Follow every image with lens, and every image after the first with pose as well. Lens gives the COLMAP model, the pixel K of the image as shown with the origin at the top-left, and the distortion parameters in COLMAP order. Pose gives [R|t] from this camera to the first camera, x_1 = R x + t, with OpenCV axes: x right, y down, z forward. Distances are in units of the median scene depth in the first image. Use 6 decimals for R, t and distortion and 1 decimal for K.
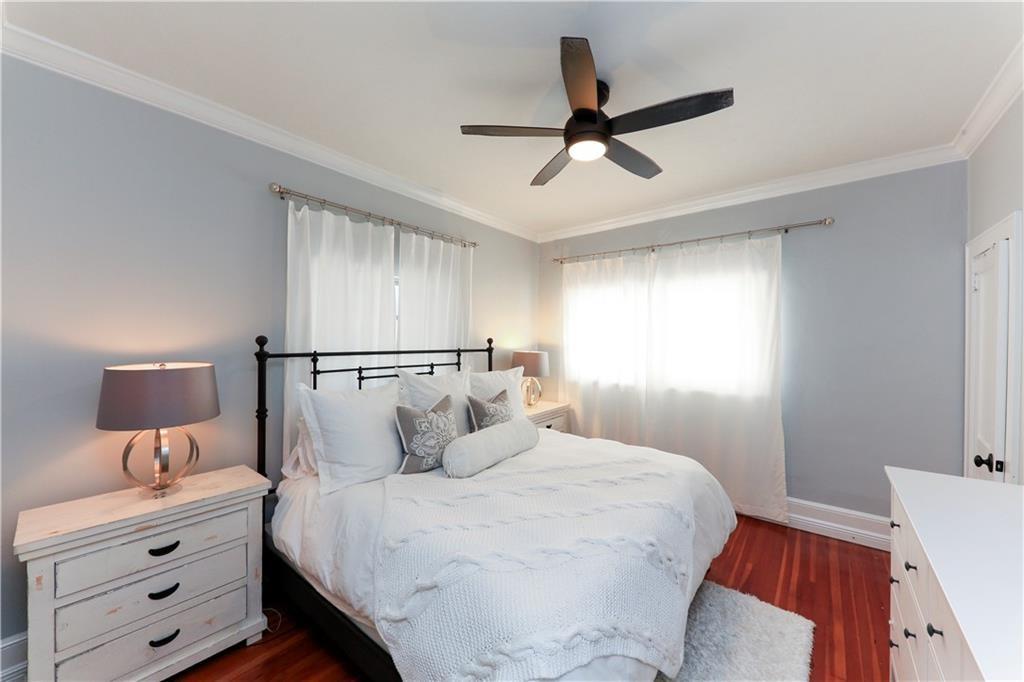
lens RADIAL K [[378.2, 0, 512.0], [0, 378.2, 341.0], [0, 0, 1]] dist [-0.000596, -0.000071]
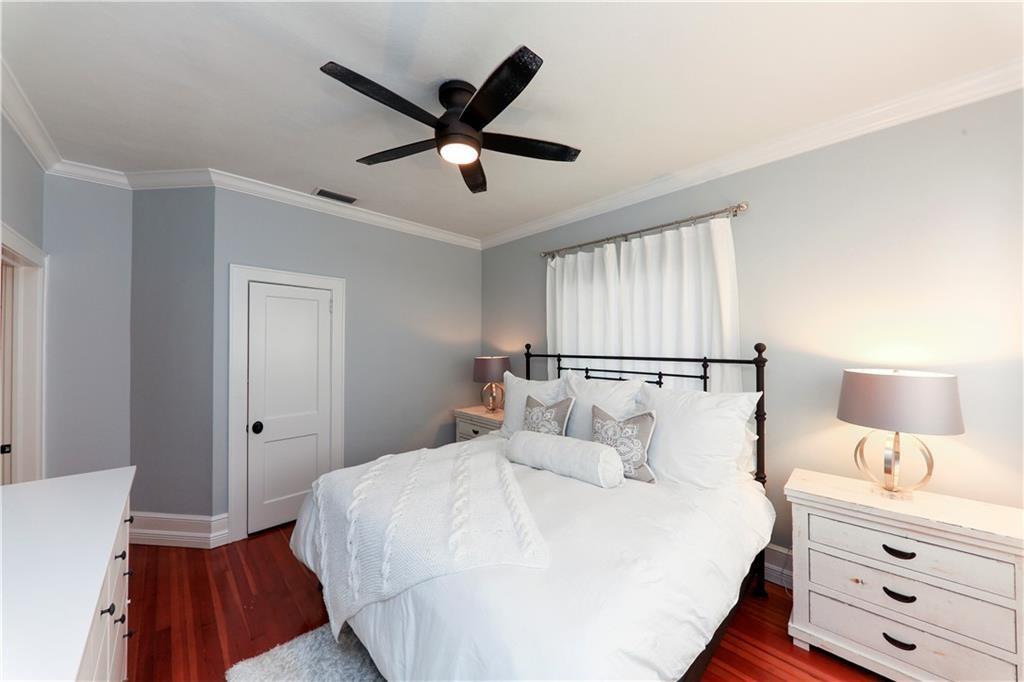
lens RADIAL K [[344.2, 0, 540.3], [0, 344.2, 342.0], [0, 0, 1]] dist [0.000664, 0.000031]
pose [[-0.064732, -0.013461, -0.997812, 0.613383], [-0.004130, 0.999904, -0.013222, -0.000634], [0.997894, 0.003265, -0.064781, 0.764657]]
